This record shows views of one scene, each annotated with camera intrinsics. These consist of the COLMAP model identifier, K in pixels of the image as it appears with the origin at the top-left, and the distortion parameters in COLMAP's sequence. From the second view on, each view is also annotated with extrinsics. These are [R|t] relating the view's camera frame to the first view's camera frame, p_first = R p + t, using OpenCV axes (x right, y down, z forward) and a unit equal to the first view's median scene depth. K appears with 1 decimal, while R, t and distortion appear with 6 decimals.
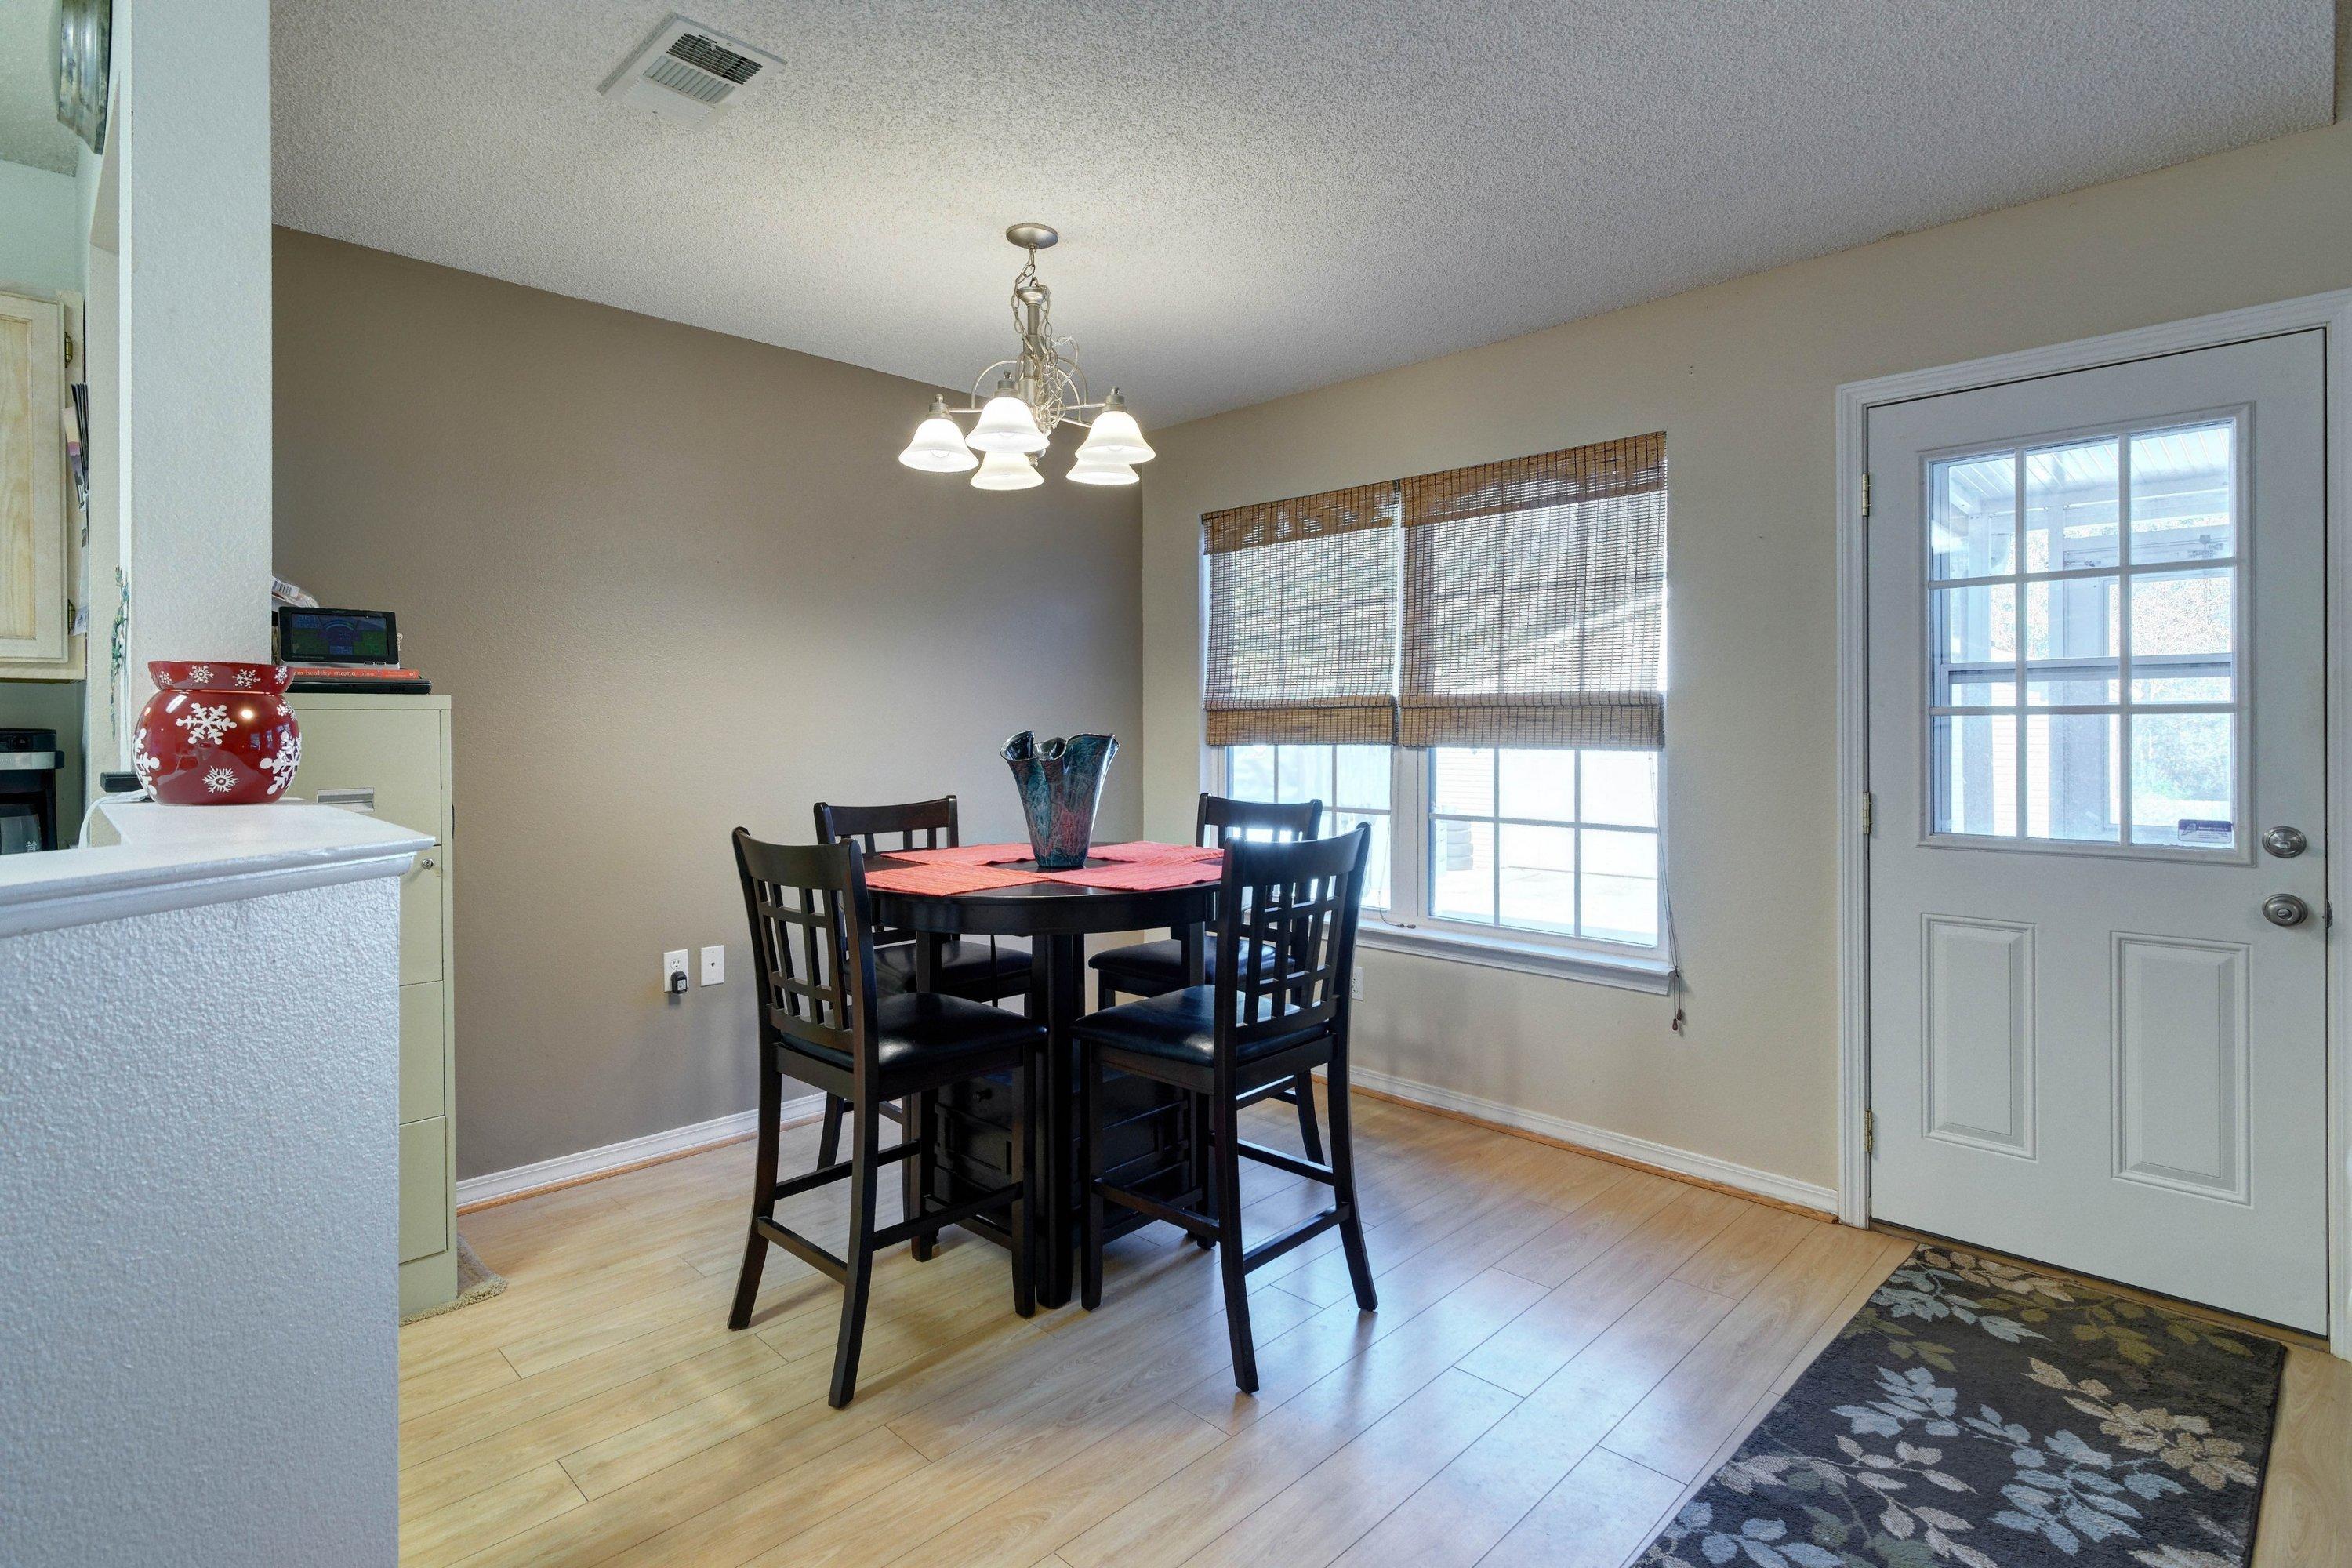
lens RADIAL K [[1152.5, 0, 1183.4], [0, 1152.5, 725.1], [0, 0, 1]] dist [0.009102, -0.005625]
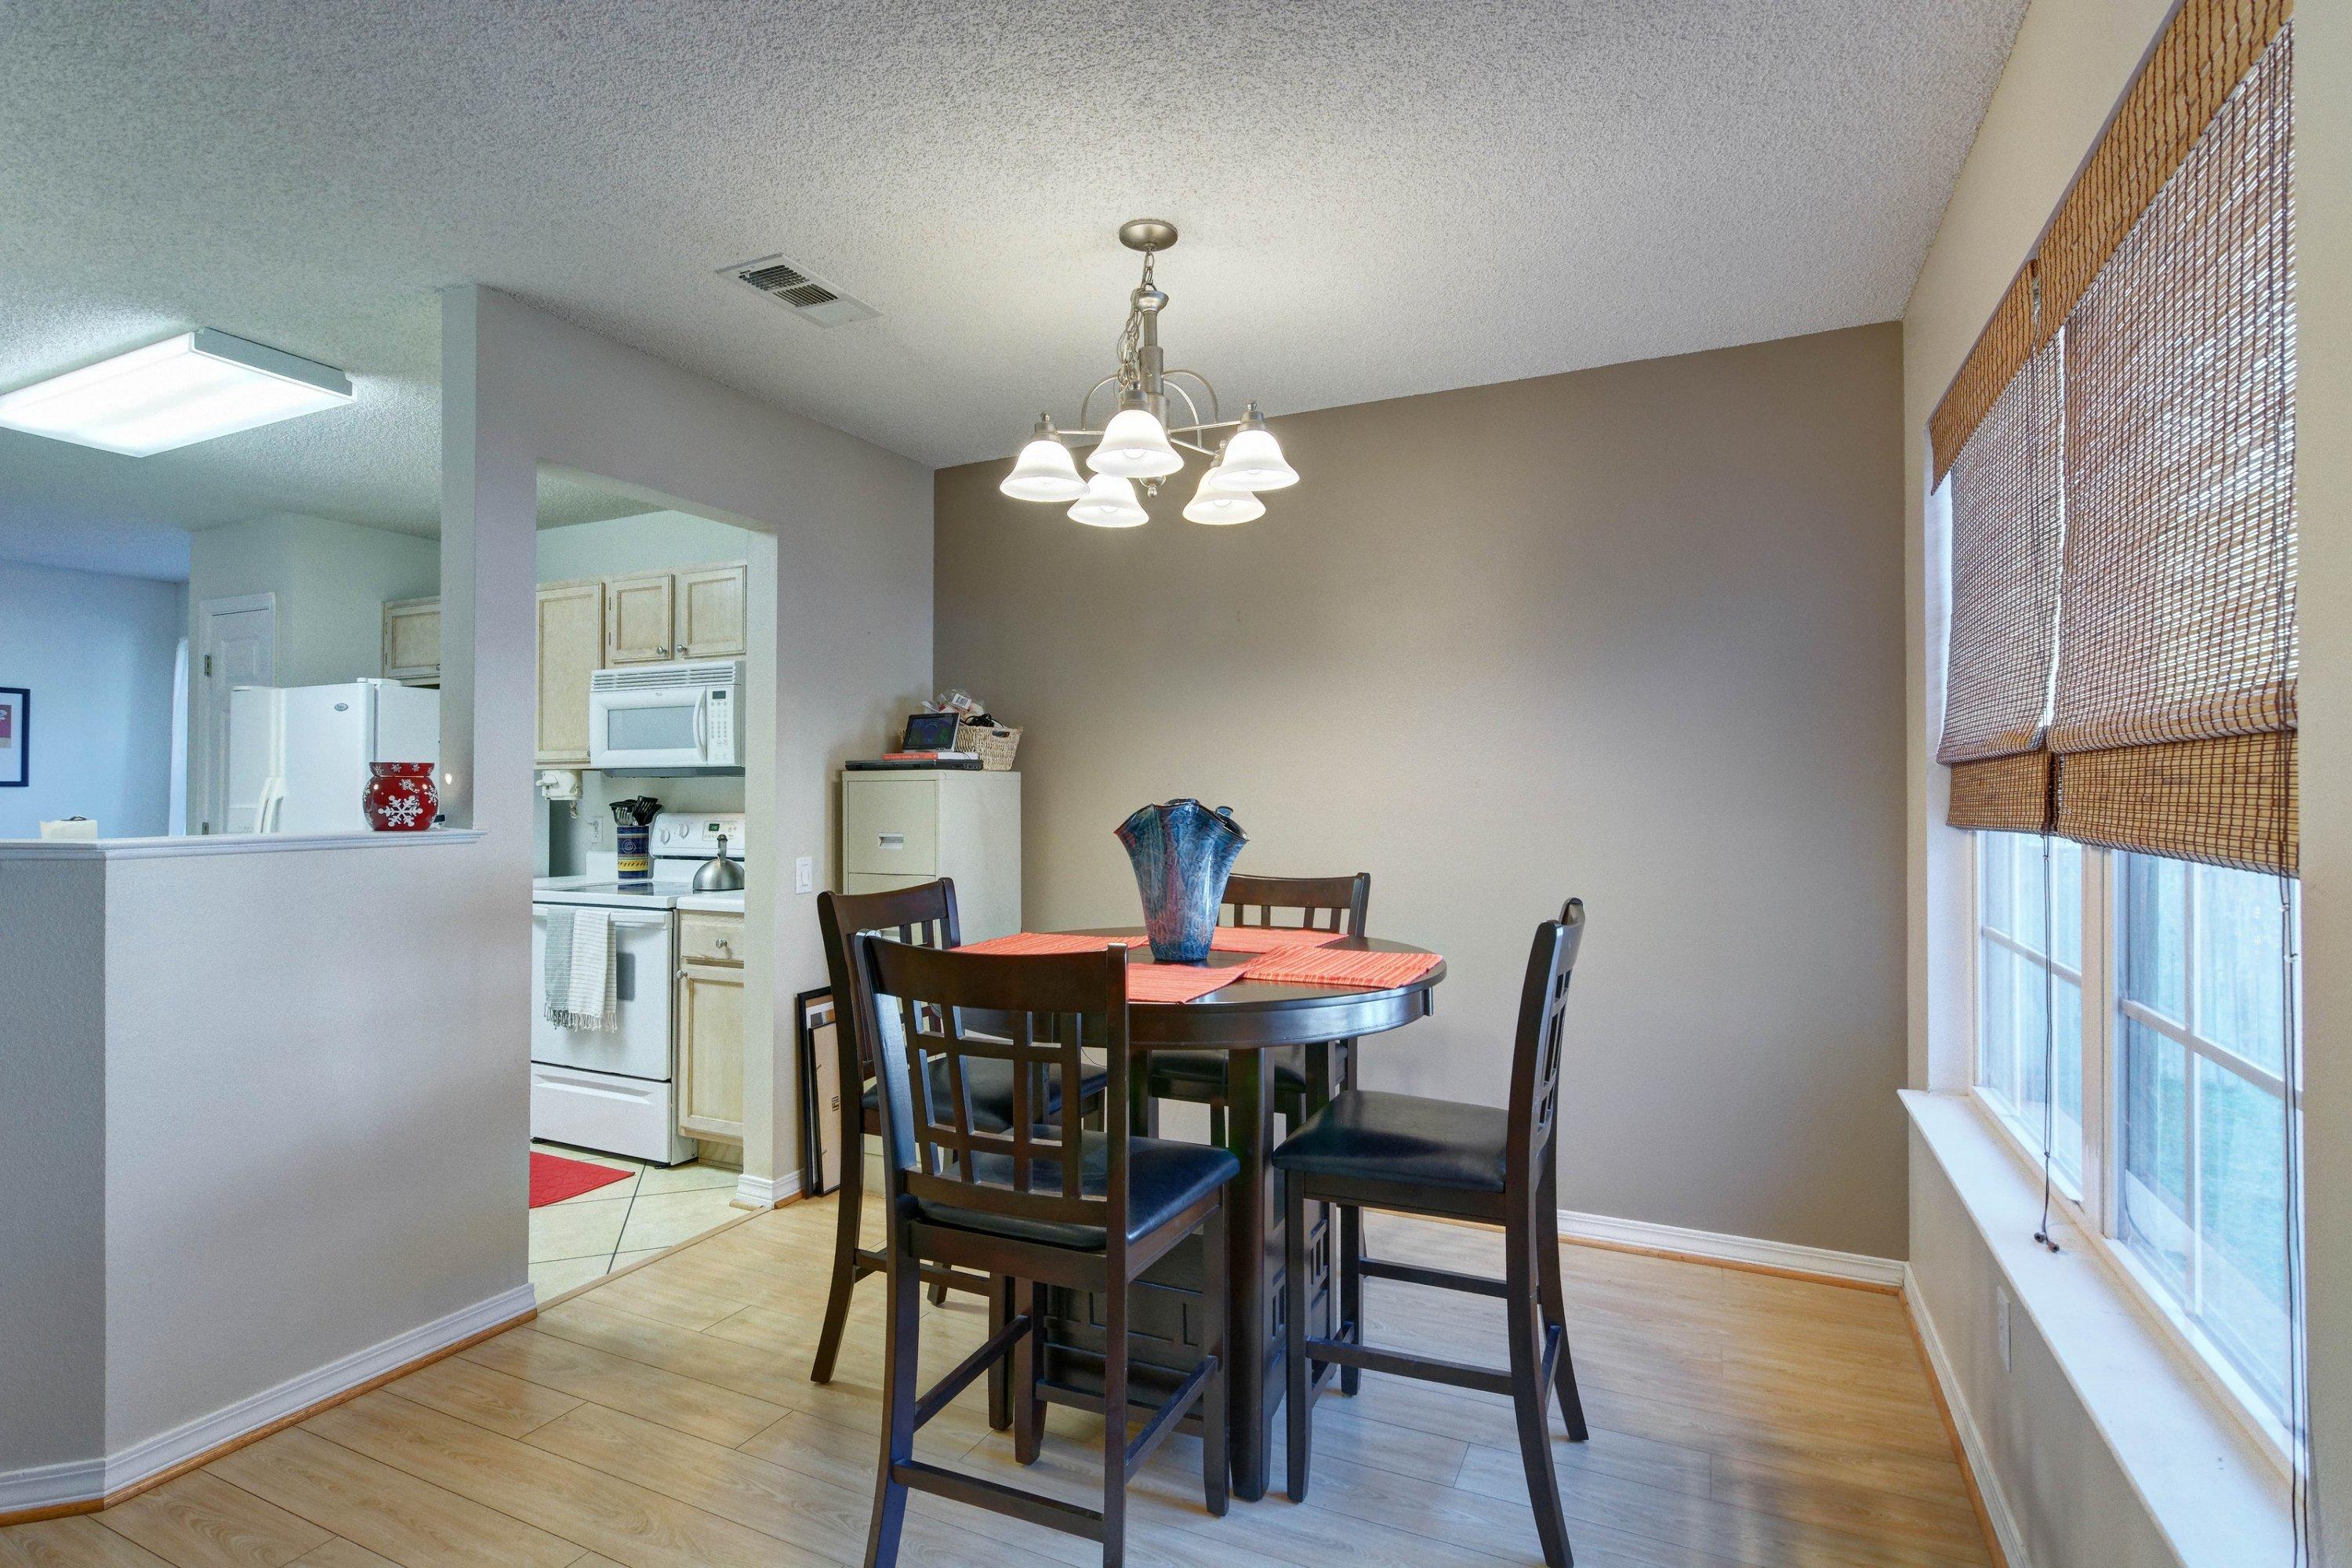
lens RADIAL K [[1152.5, 0, 1172.7], [0, 1152.5, 777.6], [0, 0, 1]] dist [0.009102, -0.005625]
pose [[0.325323, -0.007683, -0.945572, 0.742531], [0.001013, 0.999969, -0.007776, -0.005015], [0.945602, 0.001572, 0.325321, 0.764622]]
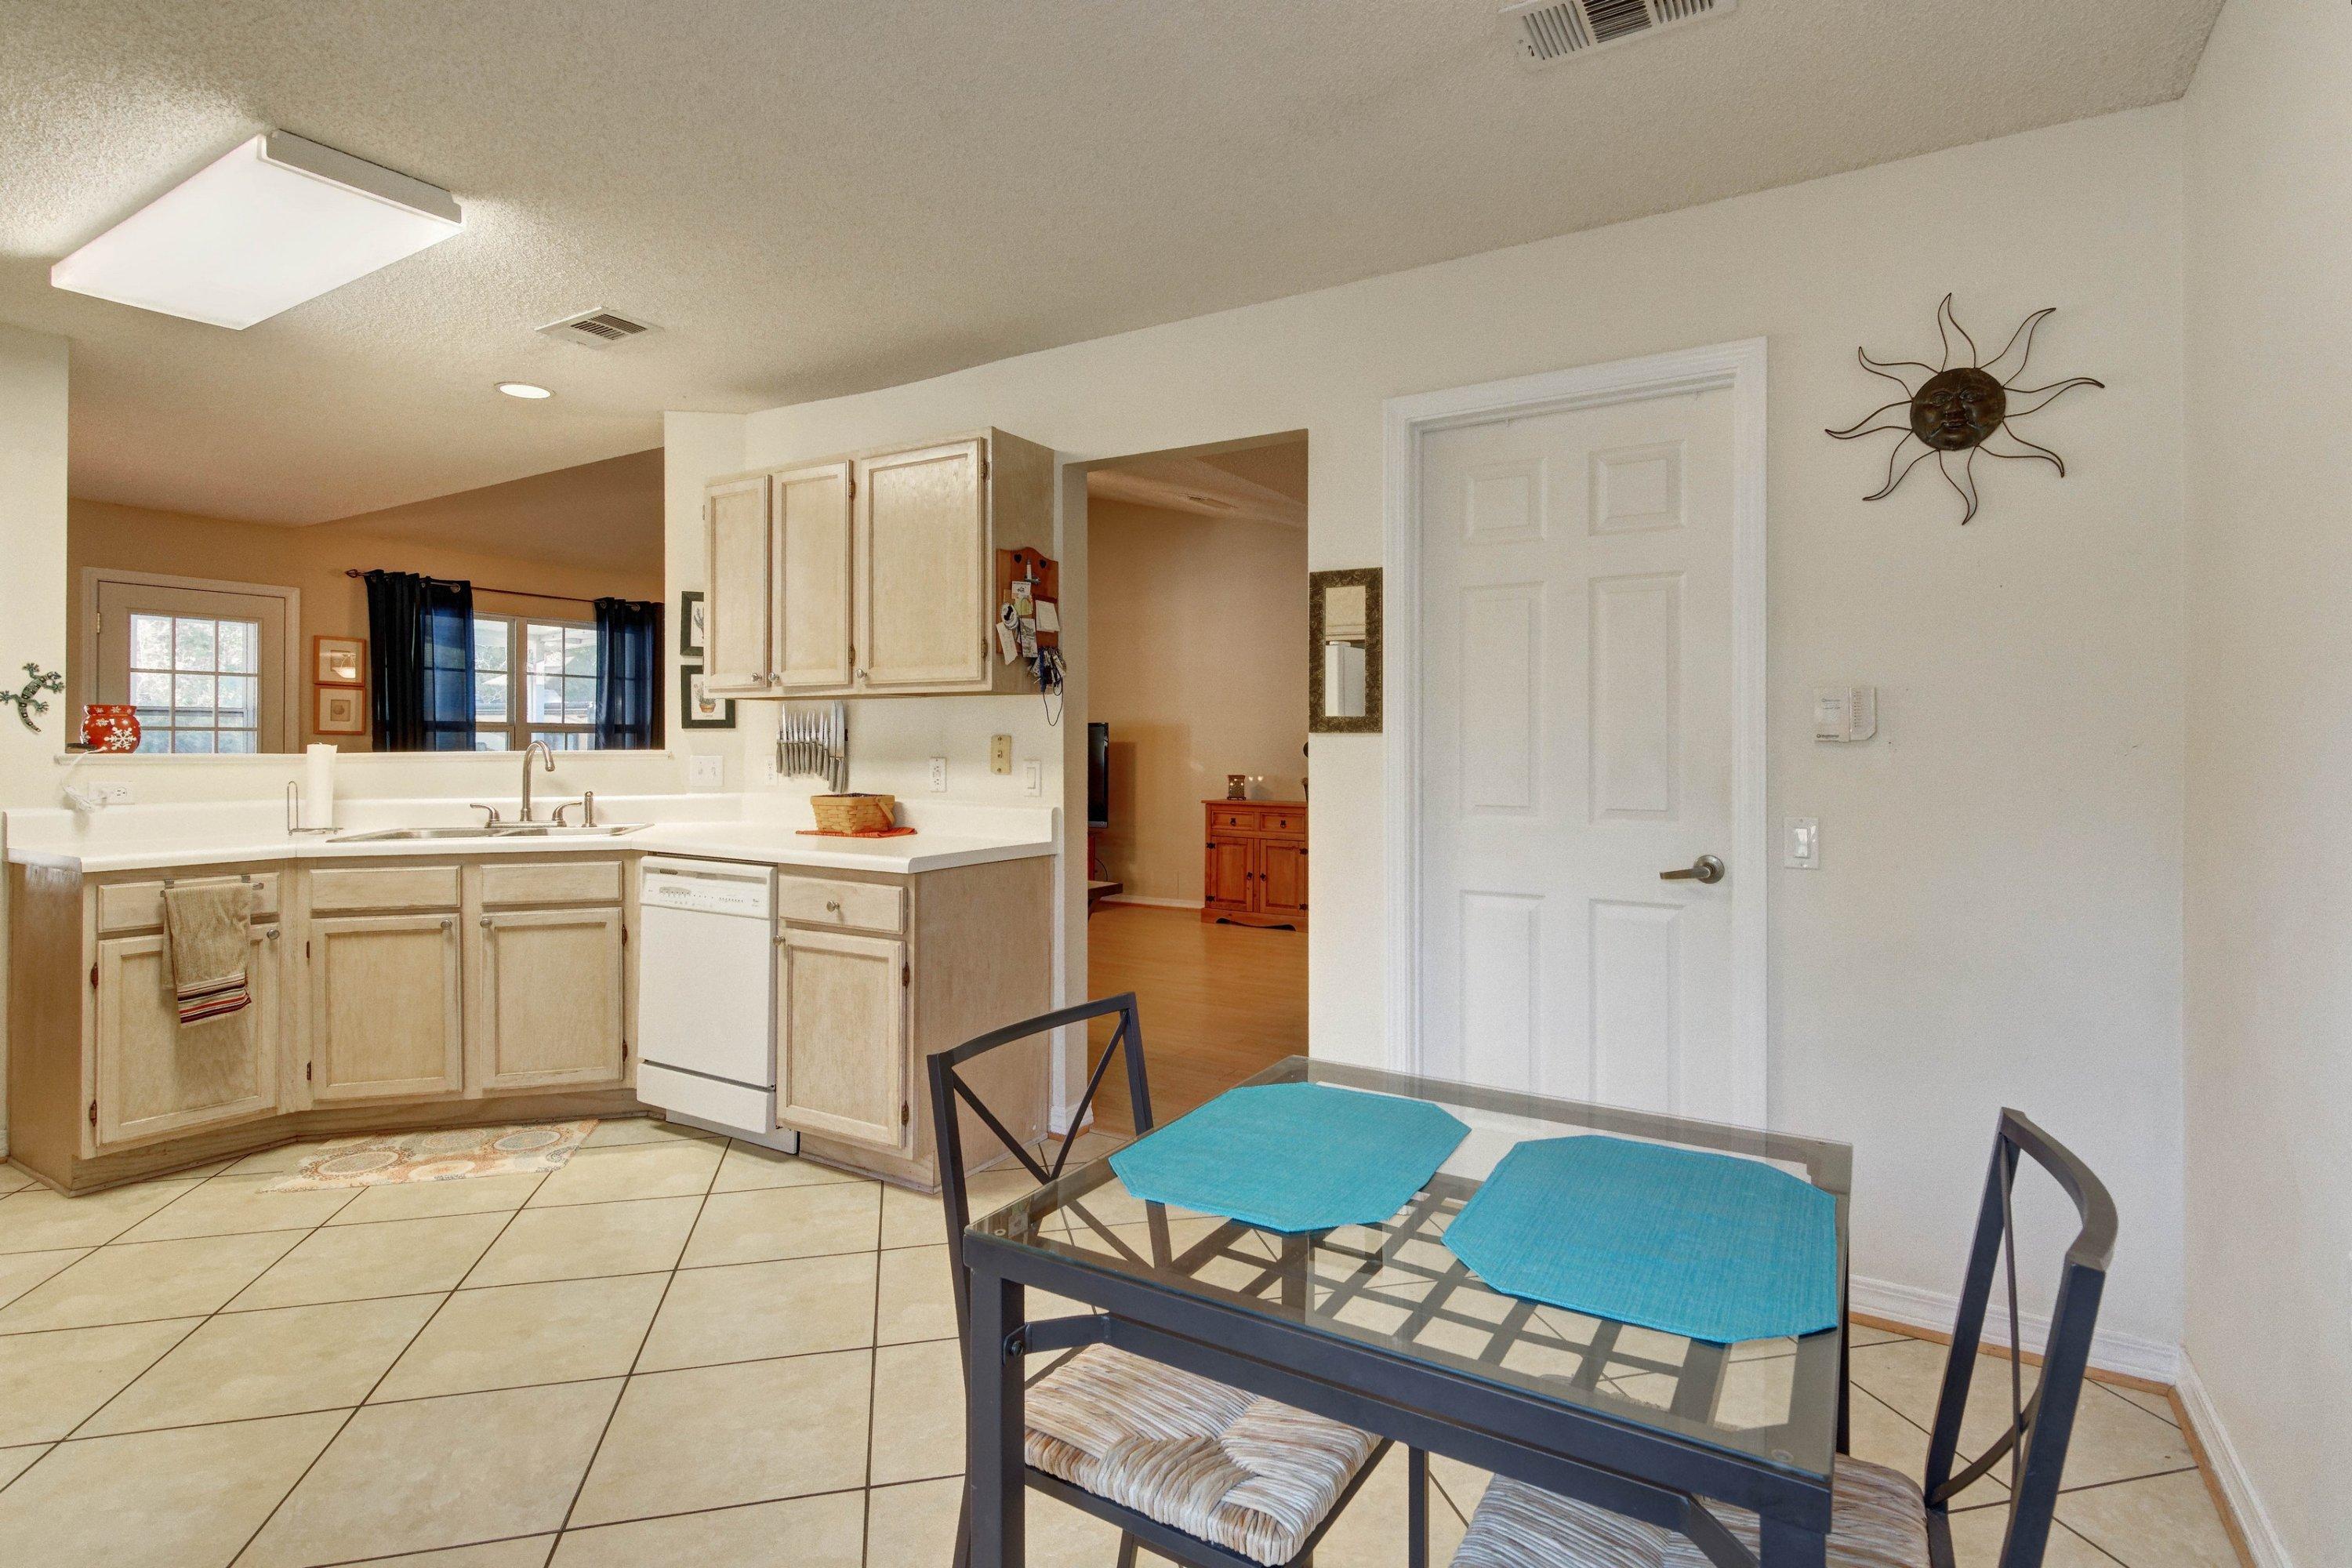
lens RADIAL K [[1152.5, 0, 1183.4], [0, 1152.5, 738.0], [0, 0, 1]] dist [0.009102, -0.005625]
pose [[-0.229989, 0.008104, 0.973159, -2.018686], [-0.001459, 0.999961, -0.008672, 0.024029], [-0.973192, -0.003414, -0.229969, -0.448861]]
